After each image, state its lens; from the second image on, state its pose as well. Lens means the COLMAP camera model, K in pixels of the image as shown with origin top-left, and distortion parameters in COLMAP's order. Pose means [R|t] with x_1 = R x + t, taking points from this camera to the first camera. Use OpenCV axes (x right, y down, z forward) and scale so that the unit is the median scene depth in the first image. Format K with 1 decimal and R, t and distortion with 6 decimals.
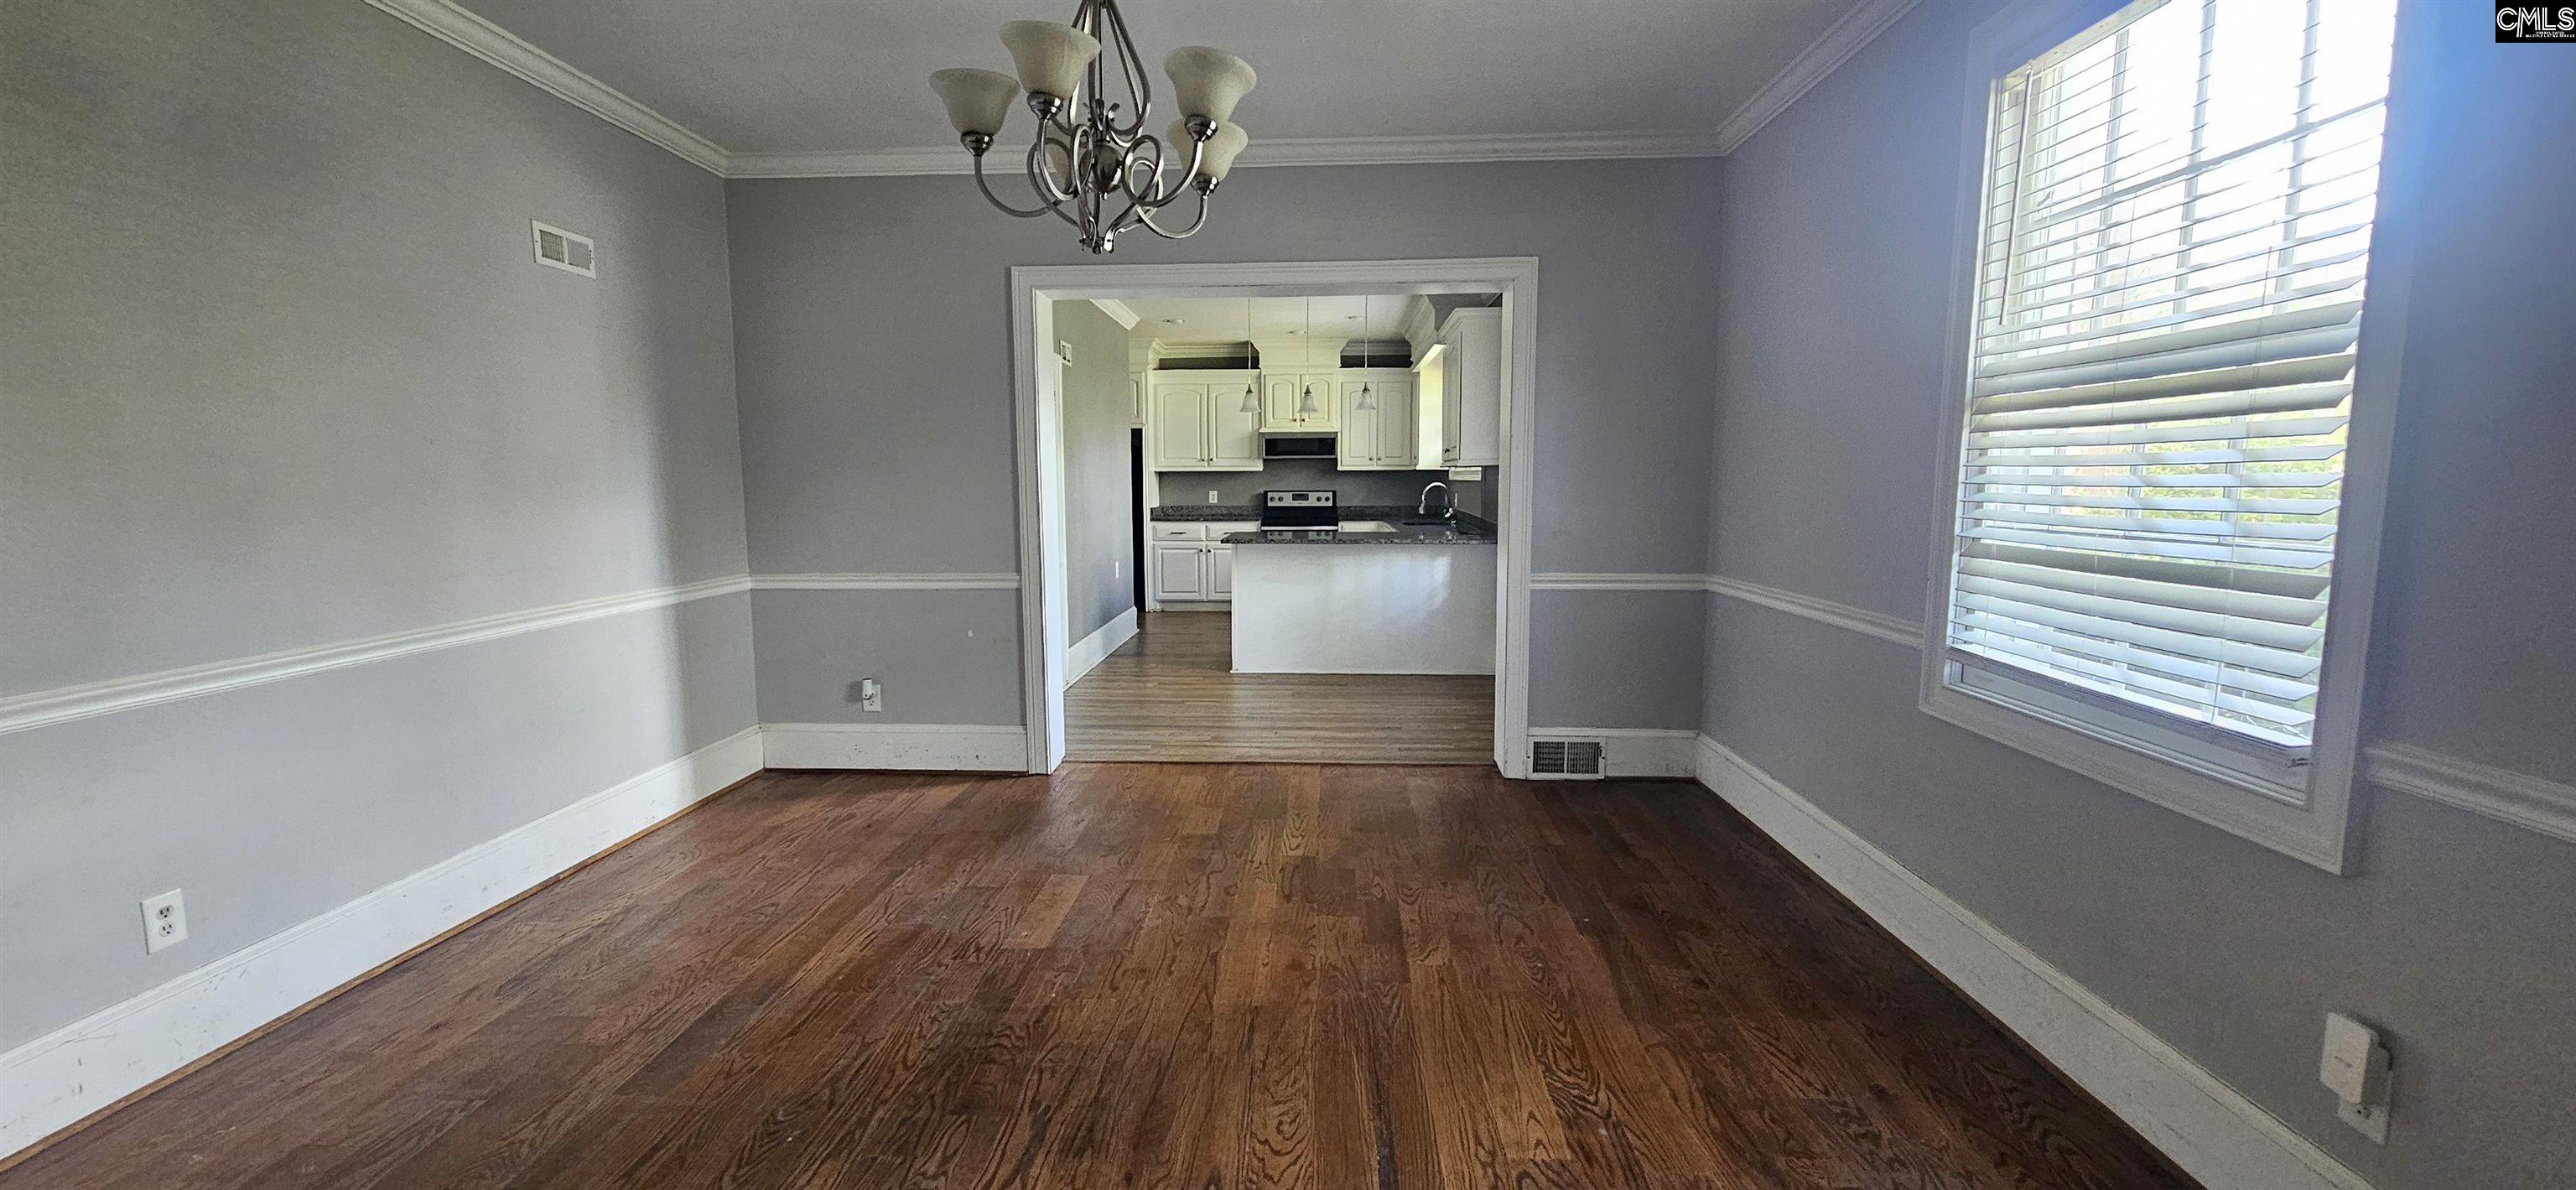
lens RADIAL K [[1049.2, 0, 1255.8], [0, 1049.2, 602.8], [0, 0, 1]] dist [0.000161, 0.000014]
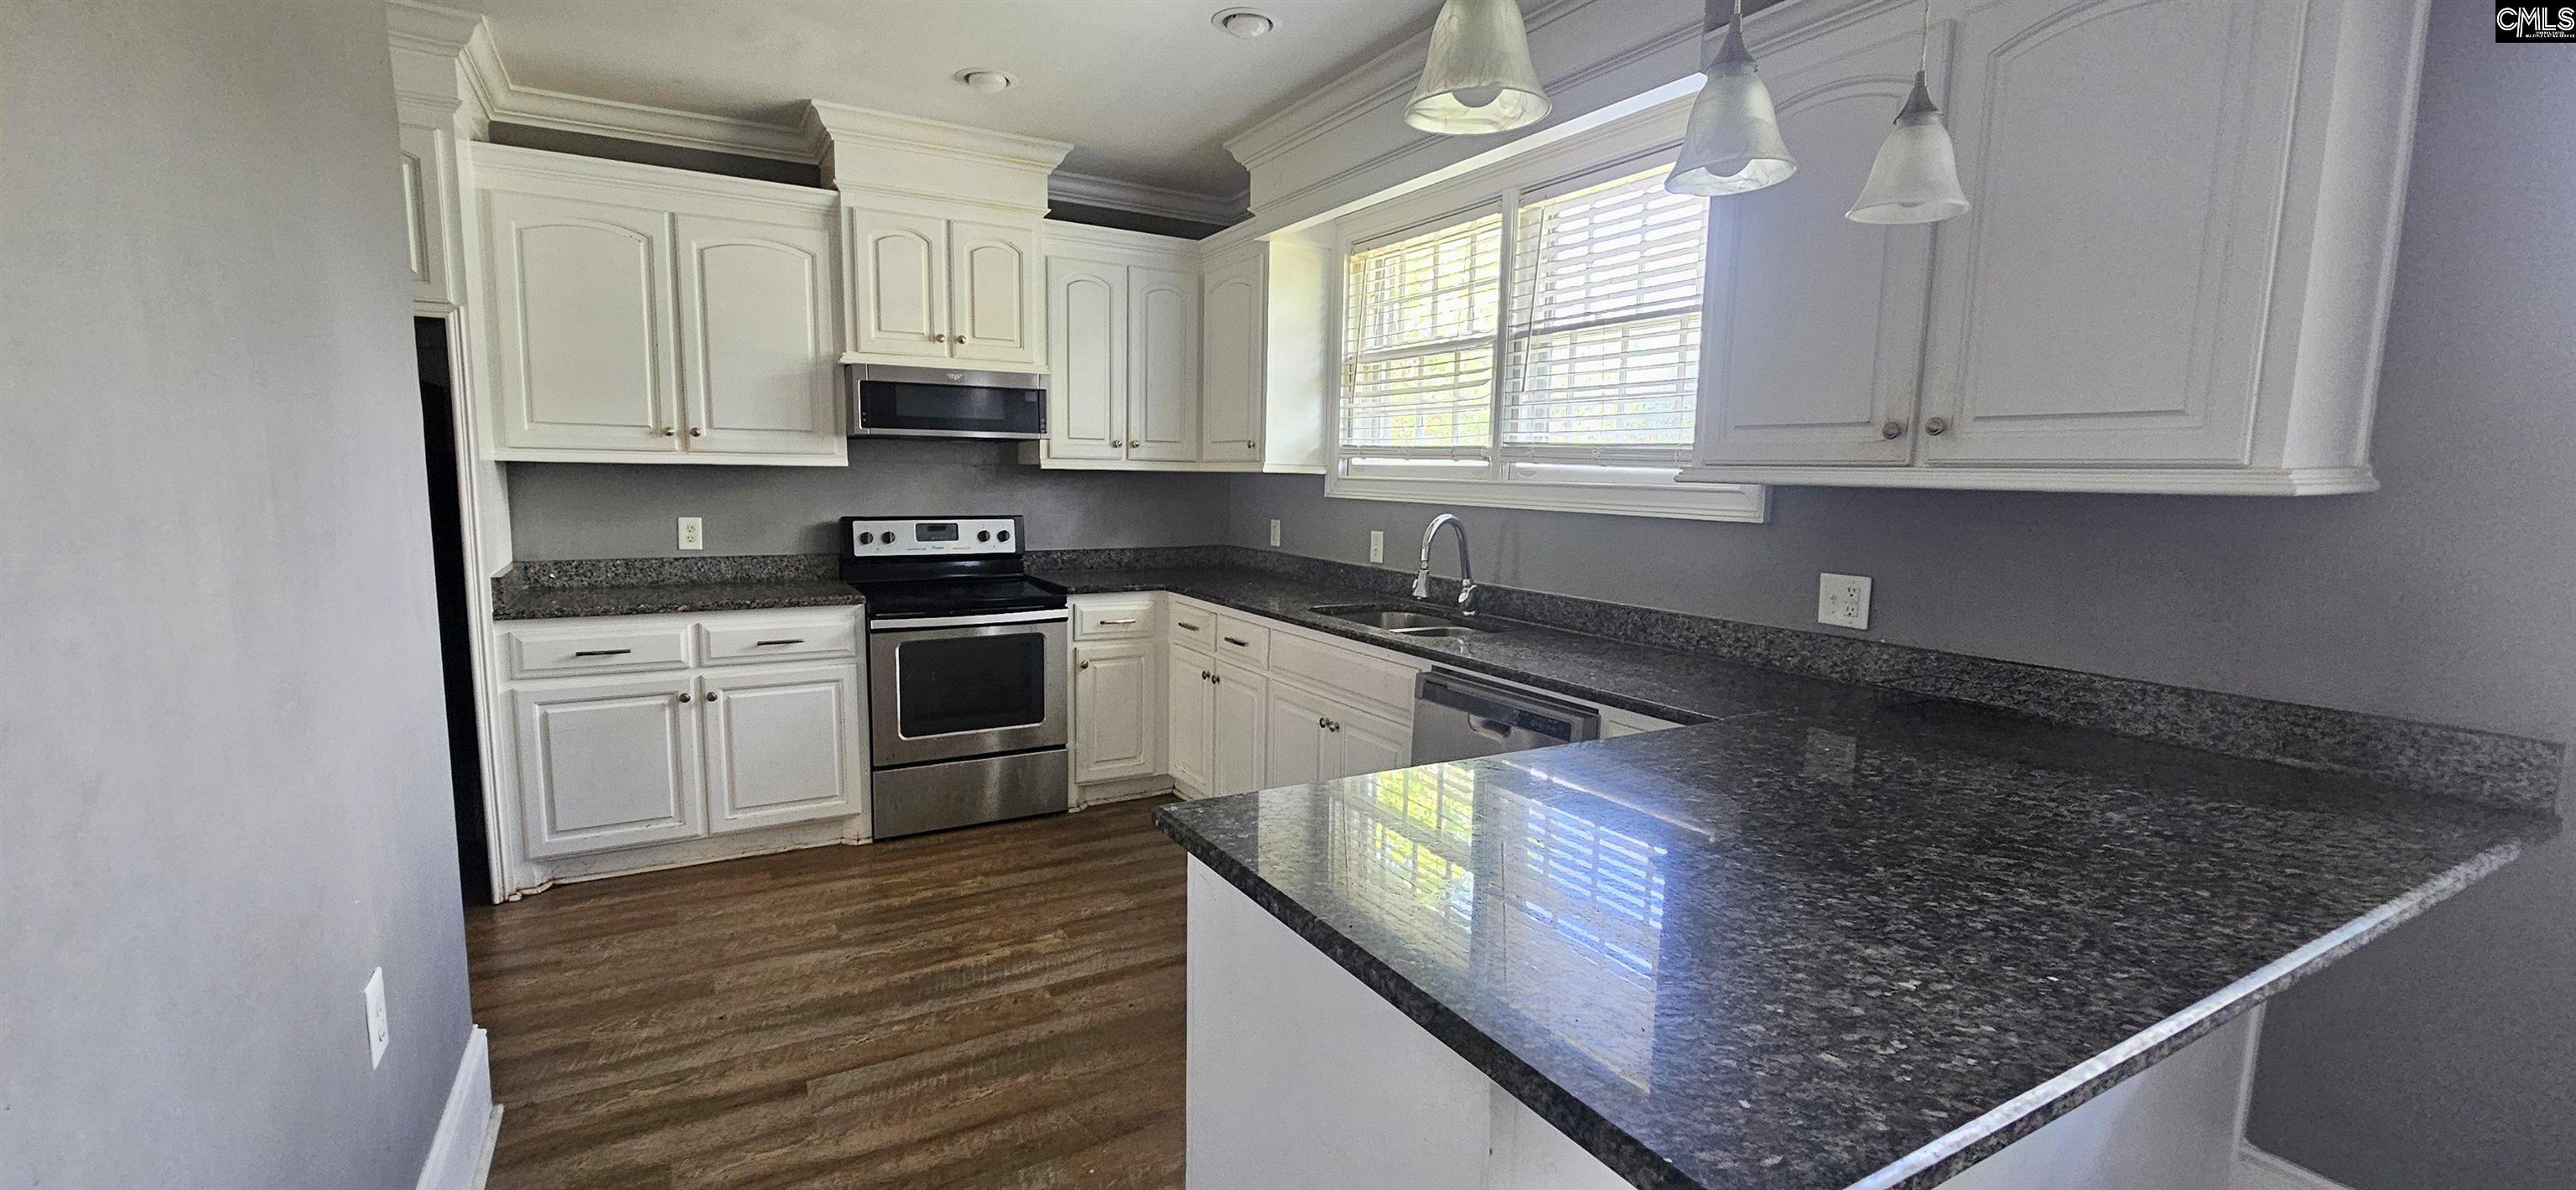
lens RADIAL K [[1049.2, 0, 1255.8], [0, 1049.2, 602.8], [0, 0, 1]] dist [0.000161, 0.000014]
pose [[0.839090, -0.051274, 0.541571, -0.078175], [0.043975, 0.998683, 0.026418, -0.080700], [-0.542213, 0.001648, 0.840240, 0.606003]]
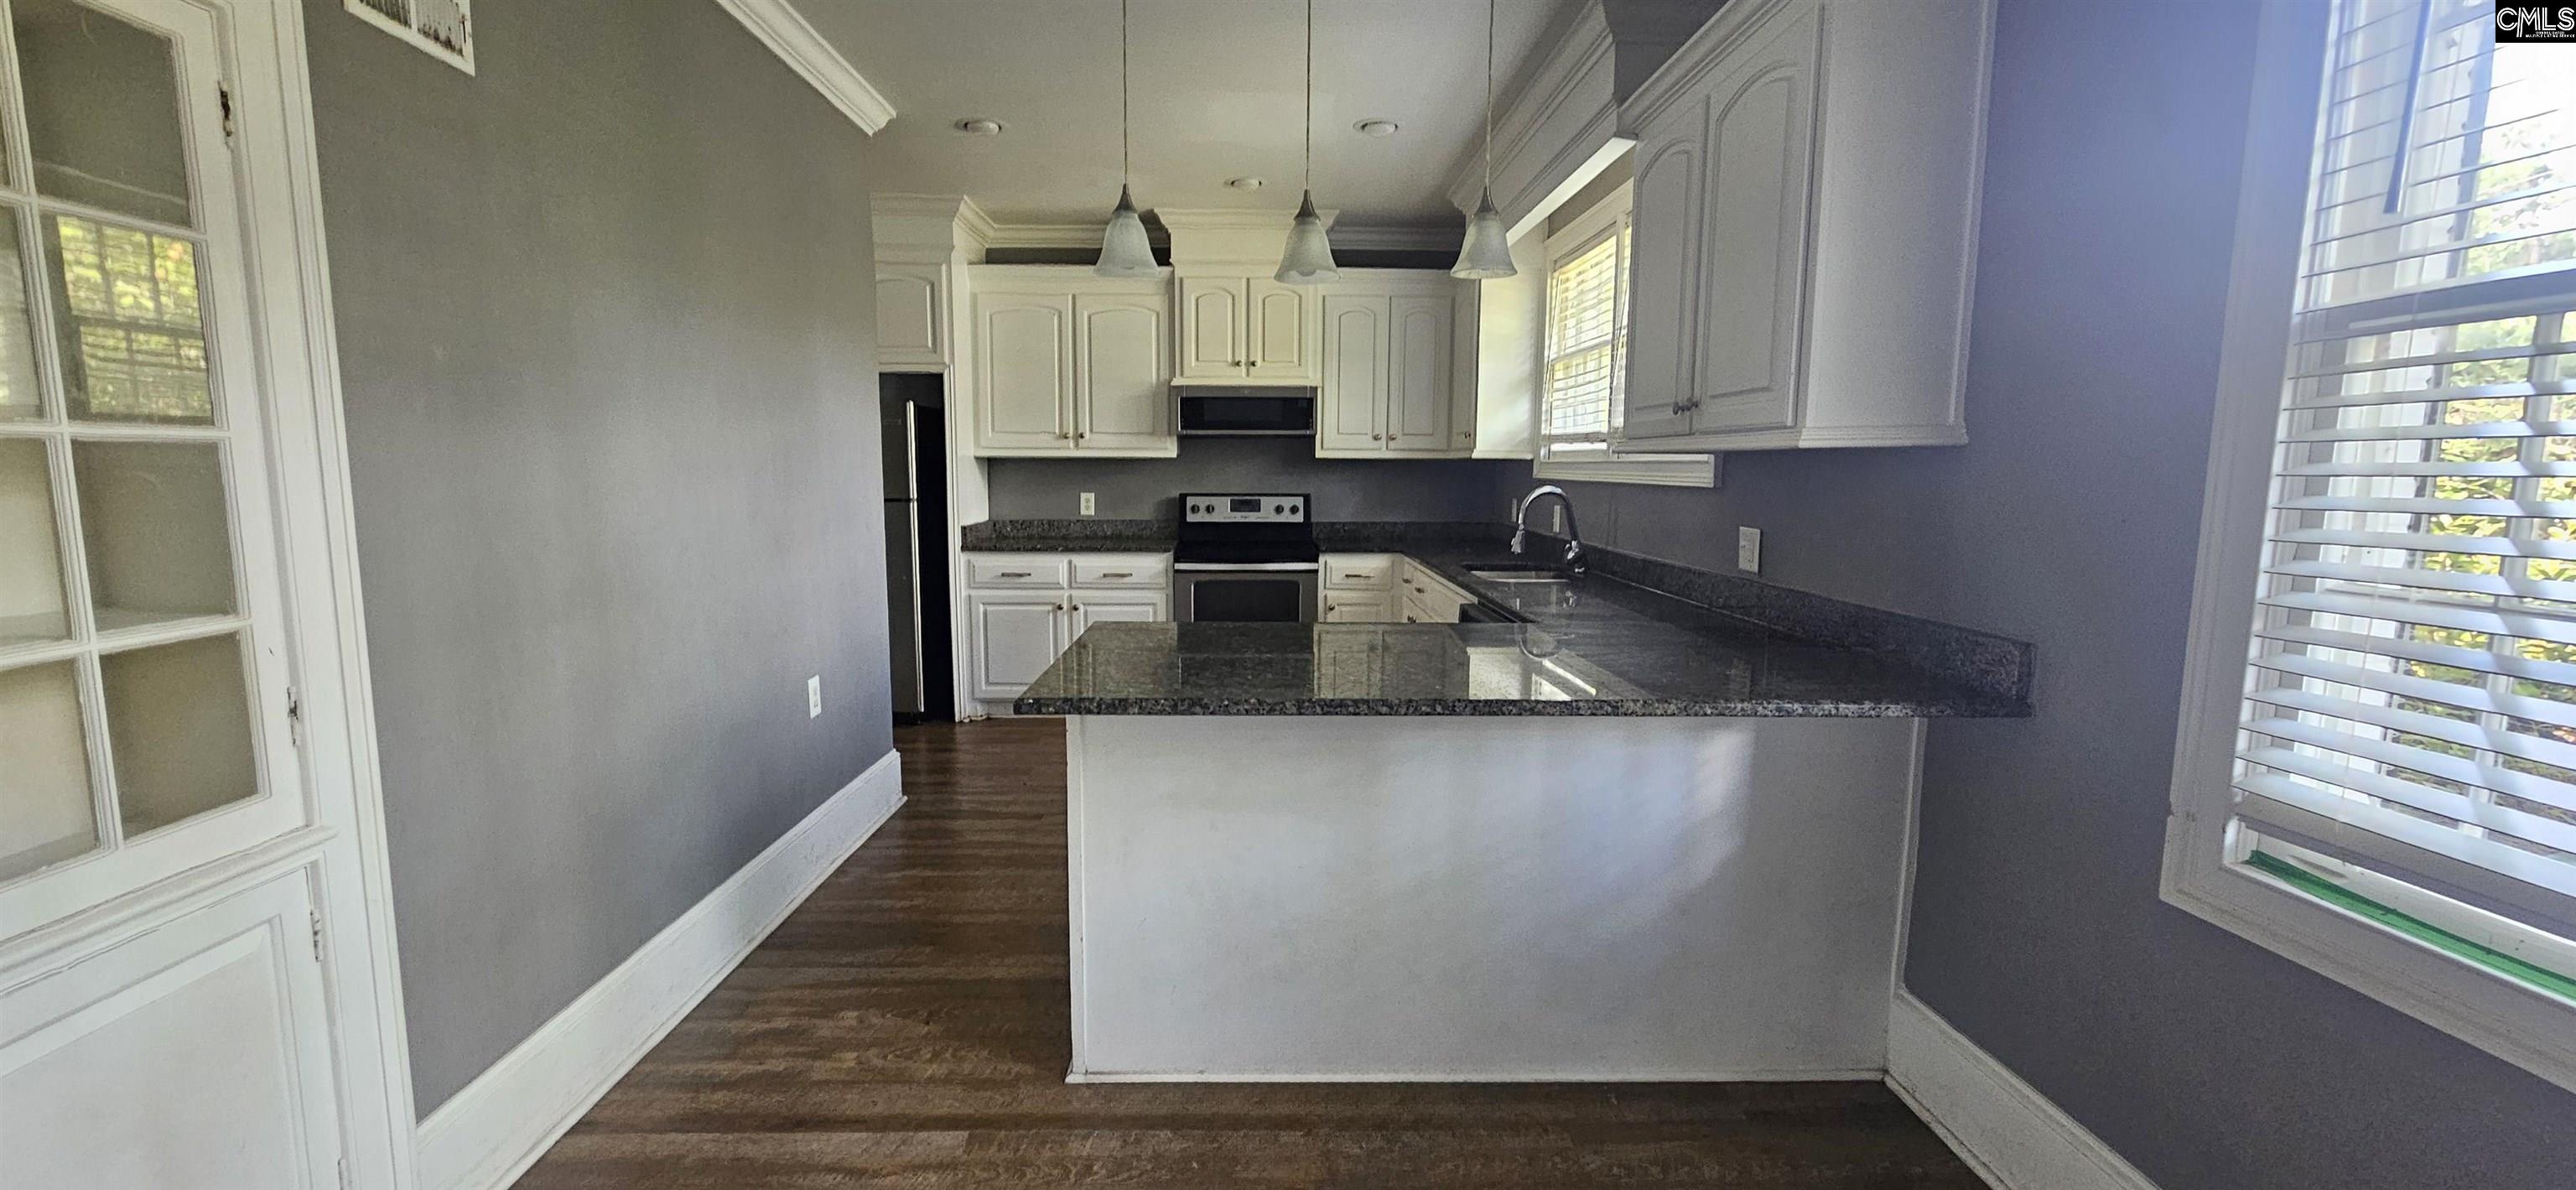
lens RADIAL K [[1050.2, 0, 1261.8], [0, 1050.2, 597.1], [0, 0, 1]] dist [-0.003602, -0.000364]
pose [[0.996852, -0.001125, 0.079282, 0.007275], [0.000507, 0.999969, 0.007814, -0.058452], [-0.079288, -0.007749, 0.996822, 0.459747]]
